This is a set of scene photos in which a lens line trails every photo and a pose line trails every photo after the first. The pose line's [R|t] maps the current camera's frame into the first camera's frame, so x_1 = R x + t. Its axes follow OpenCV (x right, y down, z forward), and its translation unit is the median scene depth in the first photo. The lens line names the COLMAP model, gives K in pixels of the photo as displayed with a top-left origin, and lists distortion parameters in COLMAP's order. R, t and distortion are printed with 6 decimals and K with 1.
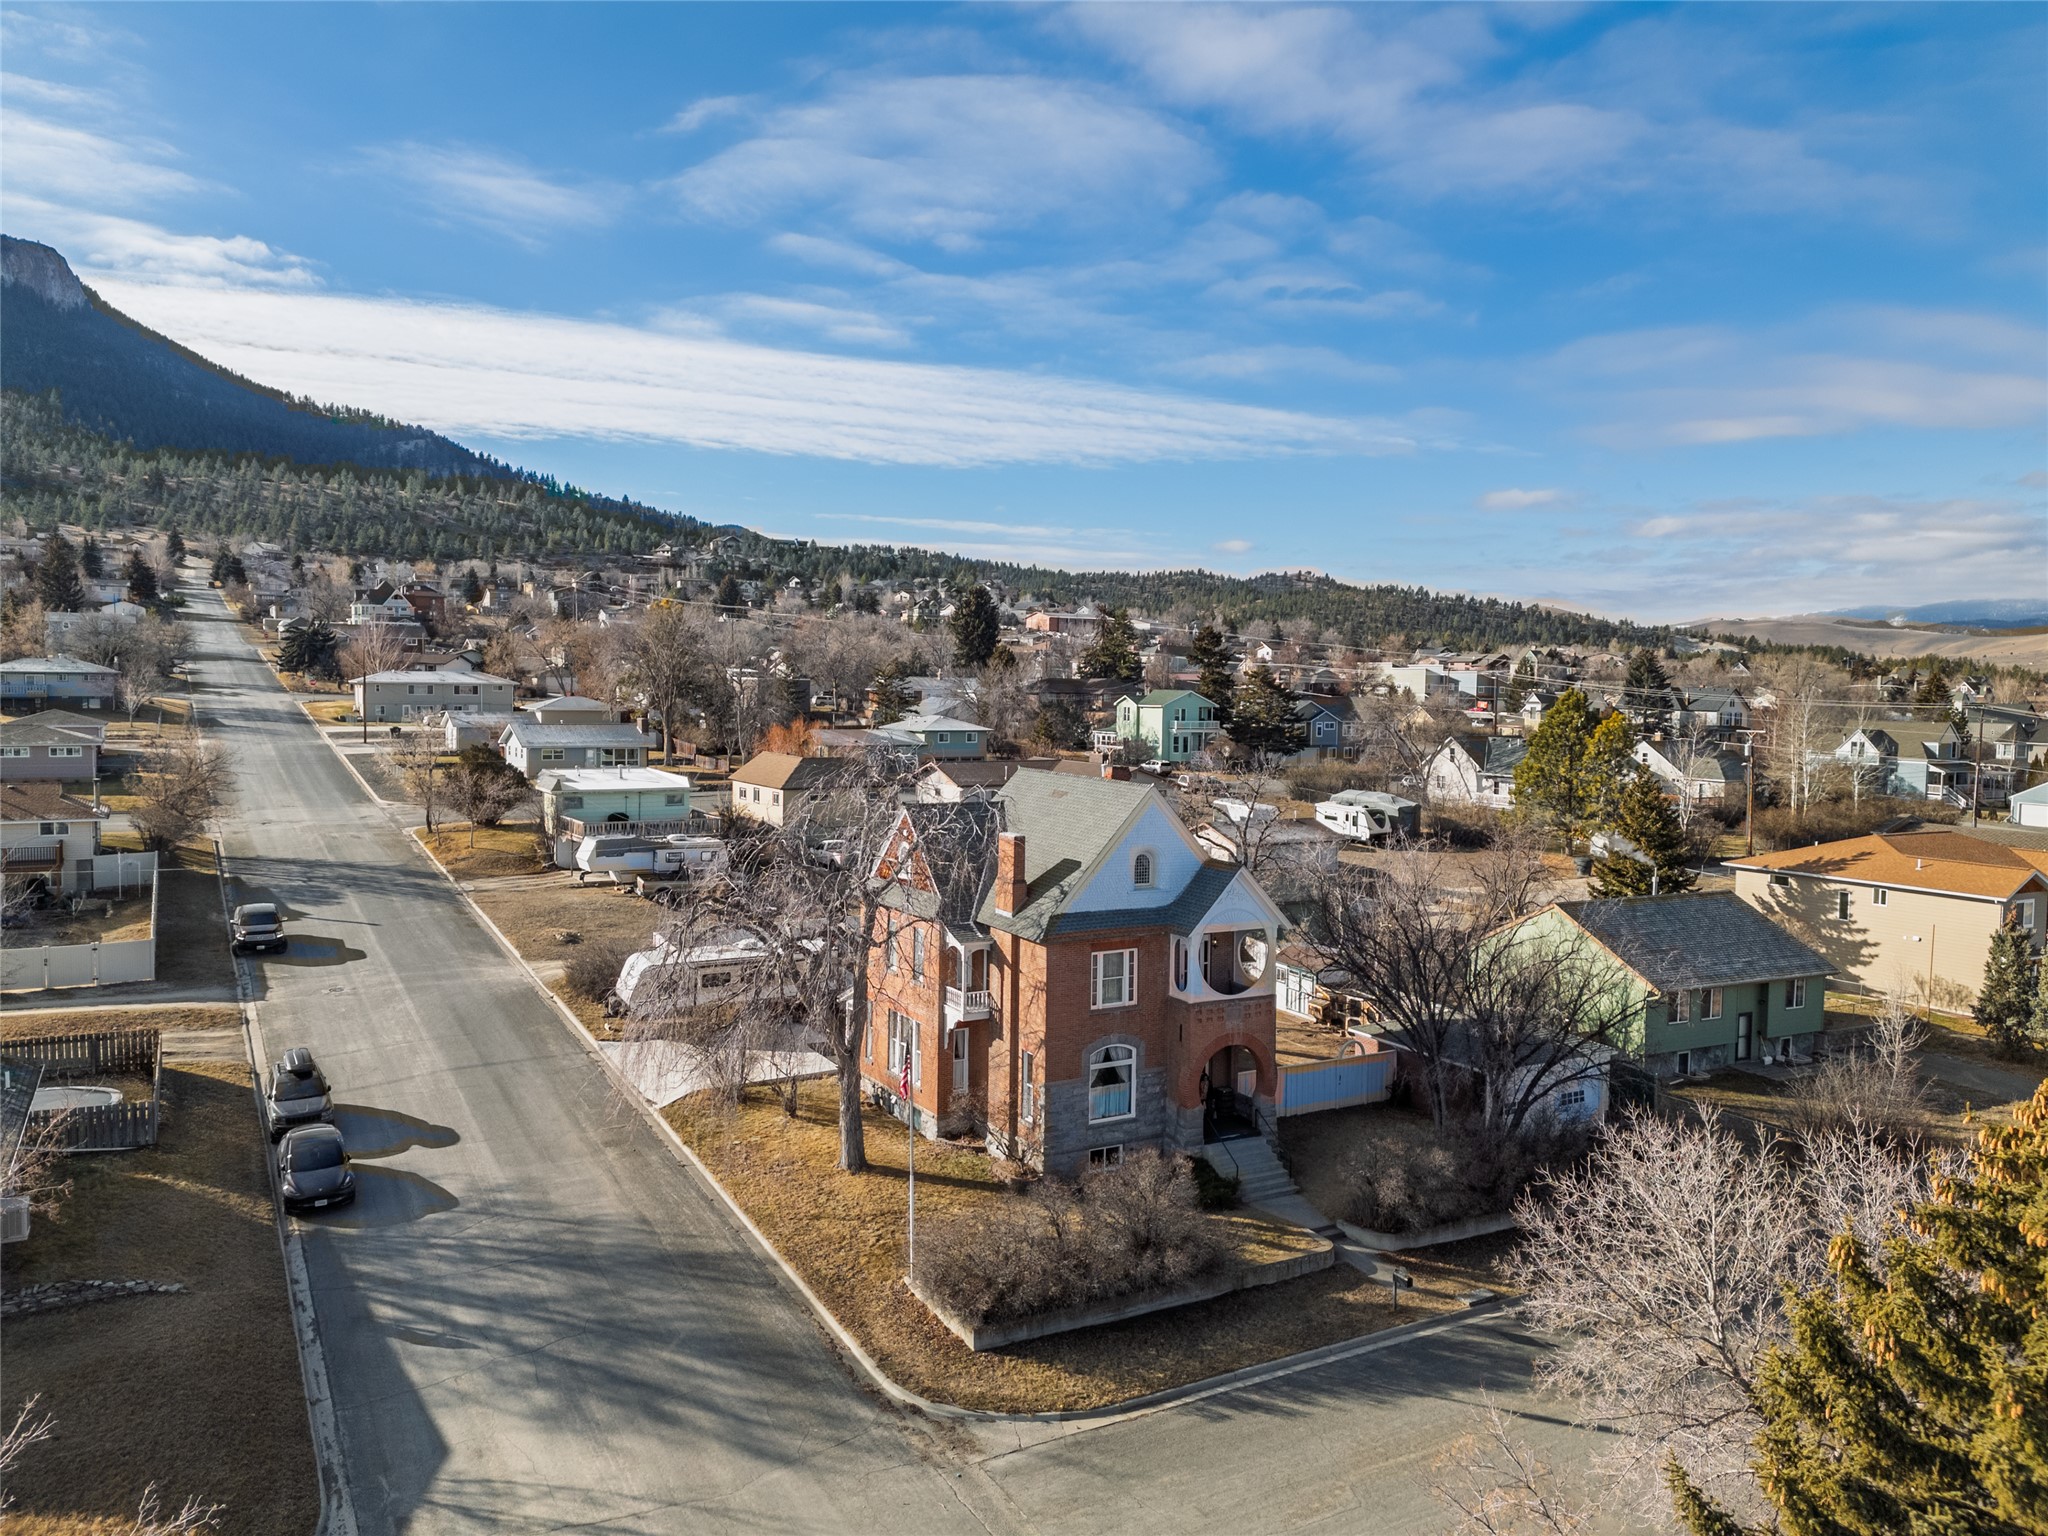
lens RADIAL K [[1499.1, 0, 1021.9], [0, 1499.1, 766.6], [0, 0, 1]] dist [0.075846, -0.080736]
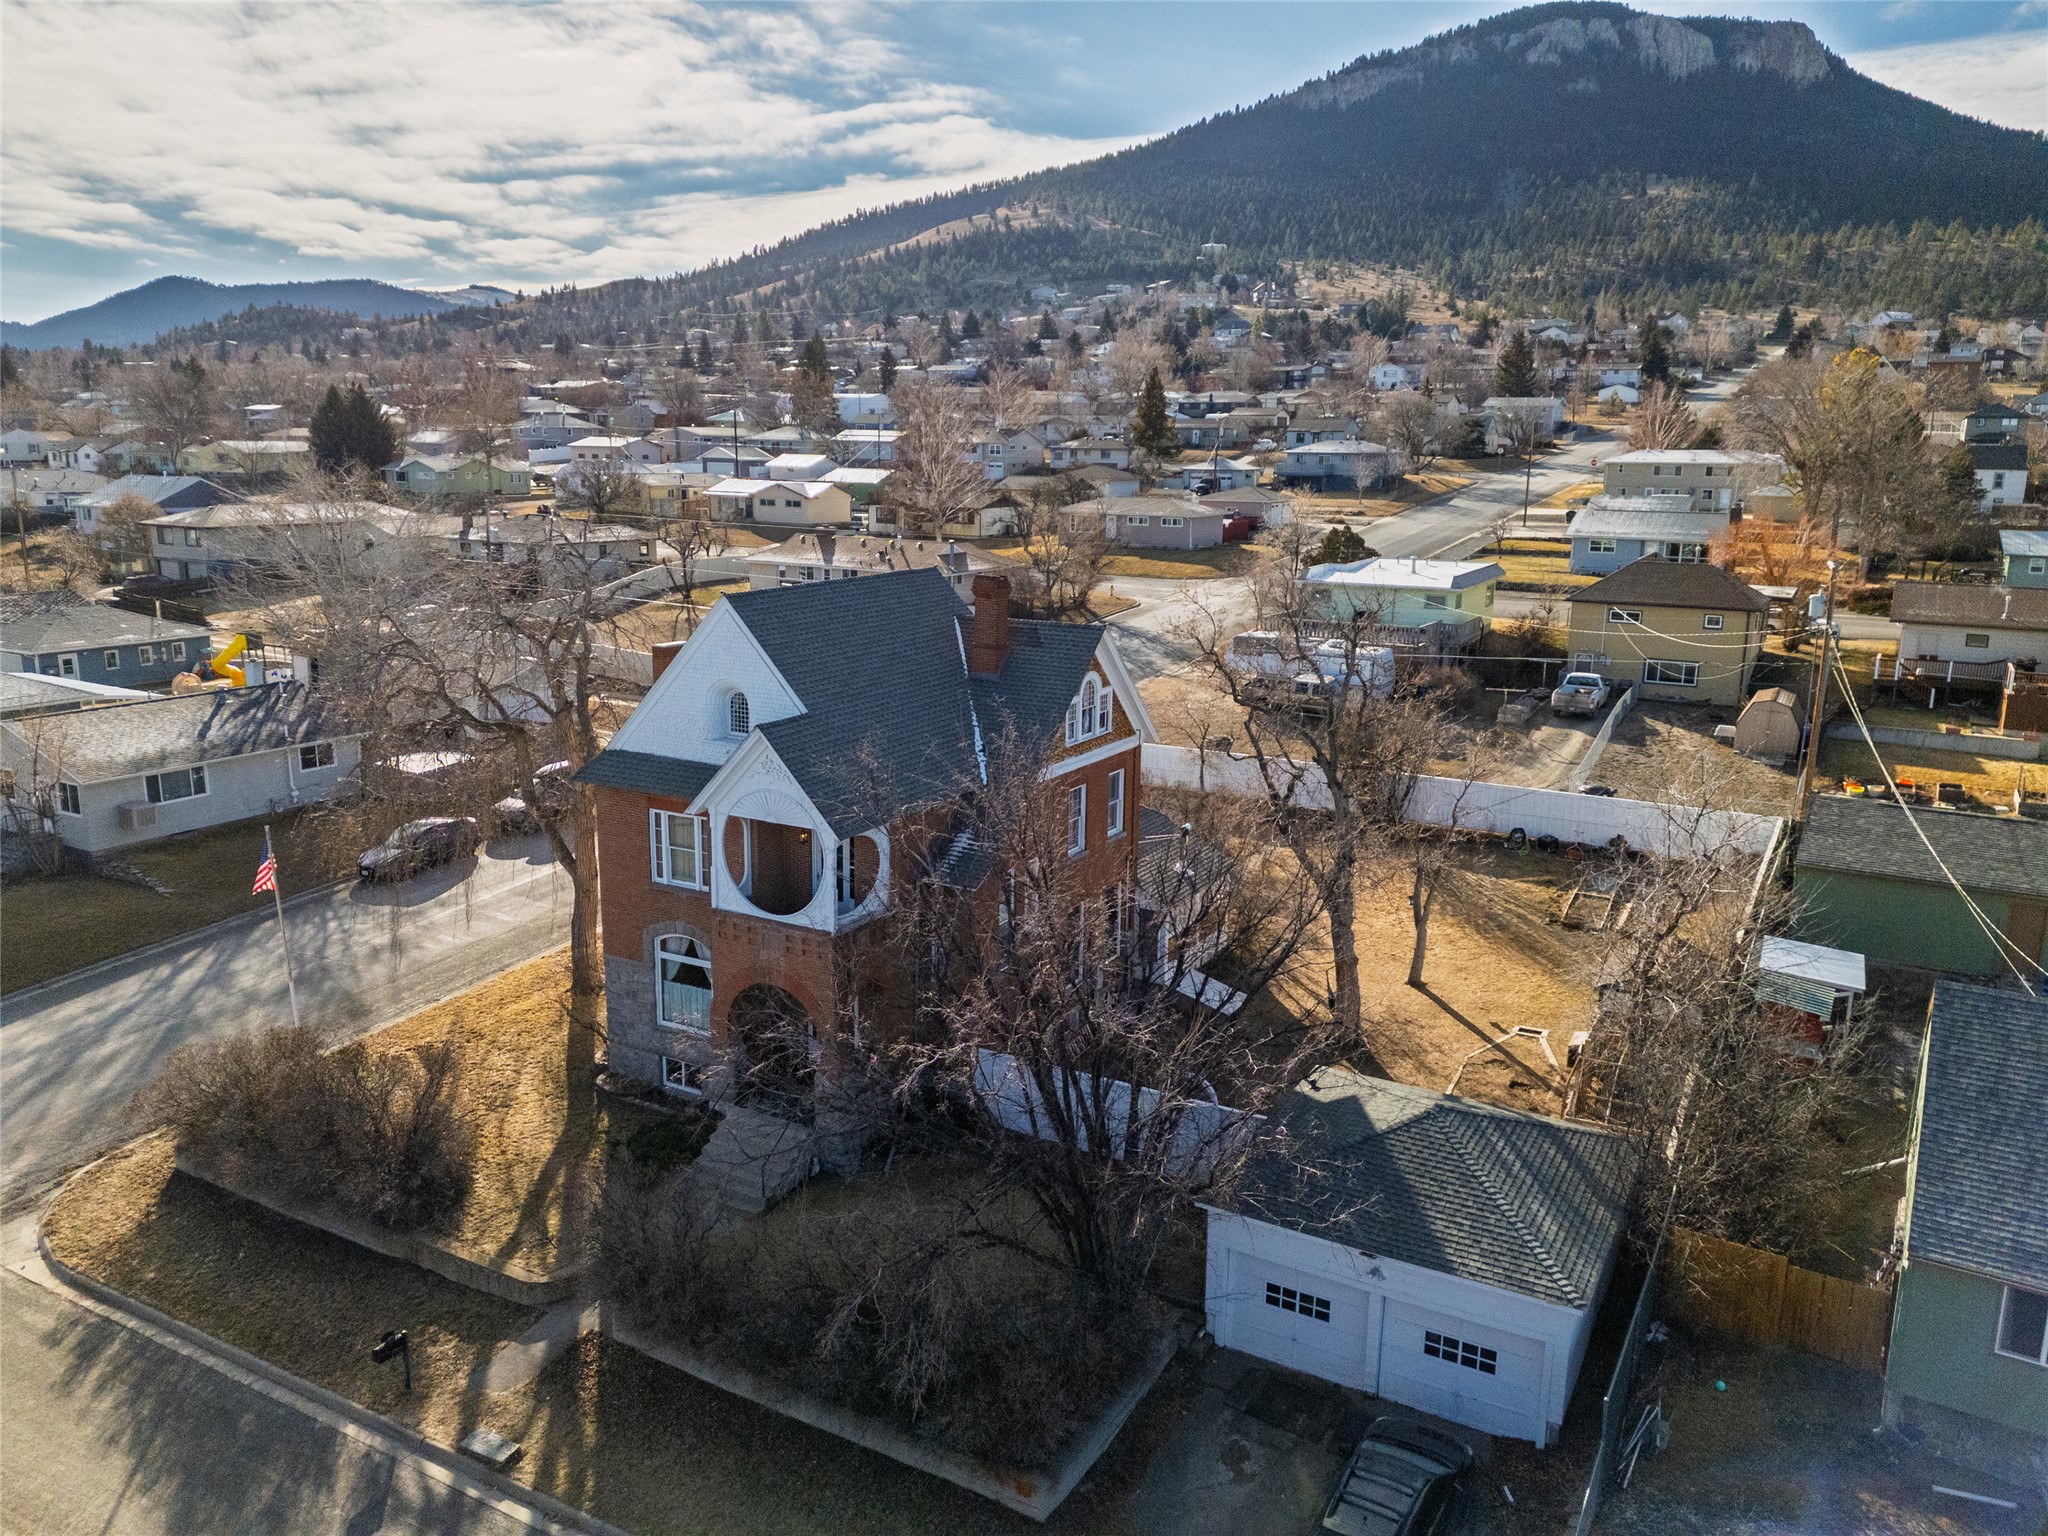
lens RADIAL K [[1499.1, 0, 1021.9], [0, 1499.1, 766.6], [0, 0, 1]] dist [0.075846, -0.080736]
pose [[0.512159, 0.175268, -0.840818, 0.603265], [-0.056930, 0.983732, 0.170381, -0.028784], [0.857002, -0.039395, 0.513805, 0.598198]]
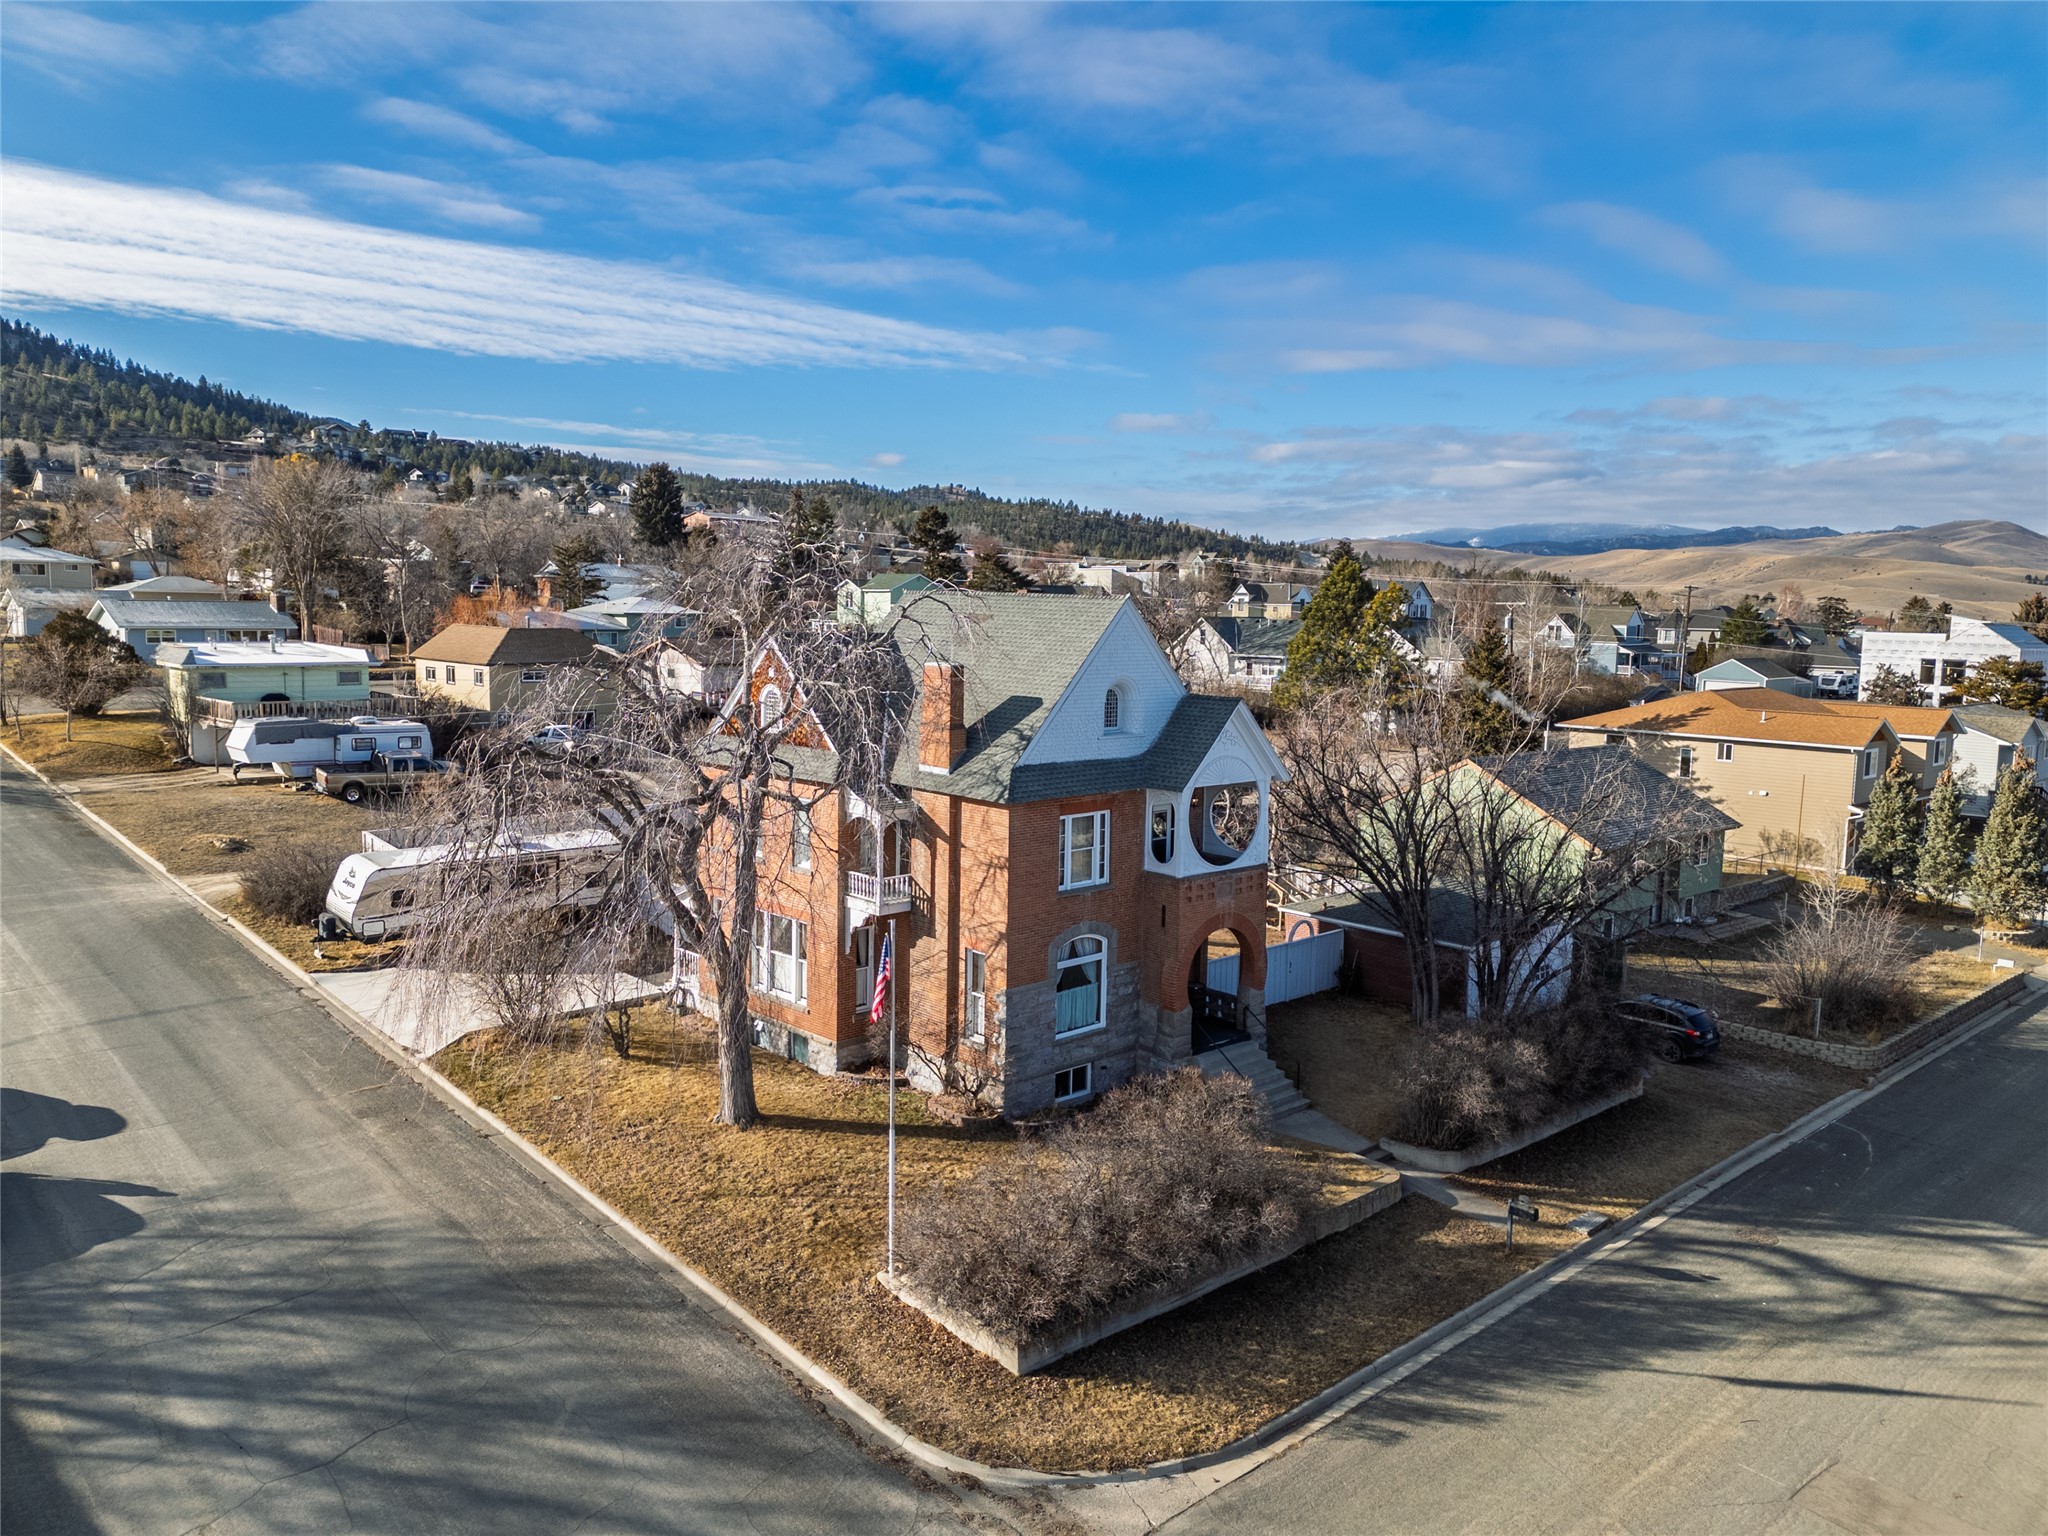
lens RADIAL K [[1487.9, 0, 1024.0], [0, 1487.9, 768.0], [0, 0, 1]] dist [0.089716, -0.093194]
pose [[0.972608, -0.023640, 0.231246, -0.111593], [0.010229, 0.998204, 0.059020, 0.042761], [-0.232226, -0.055038, 0.971103, 0.215085]]
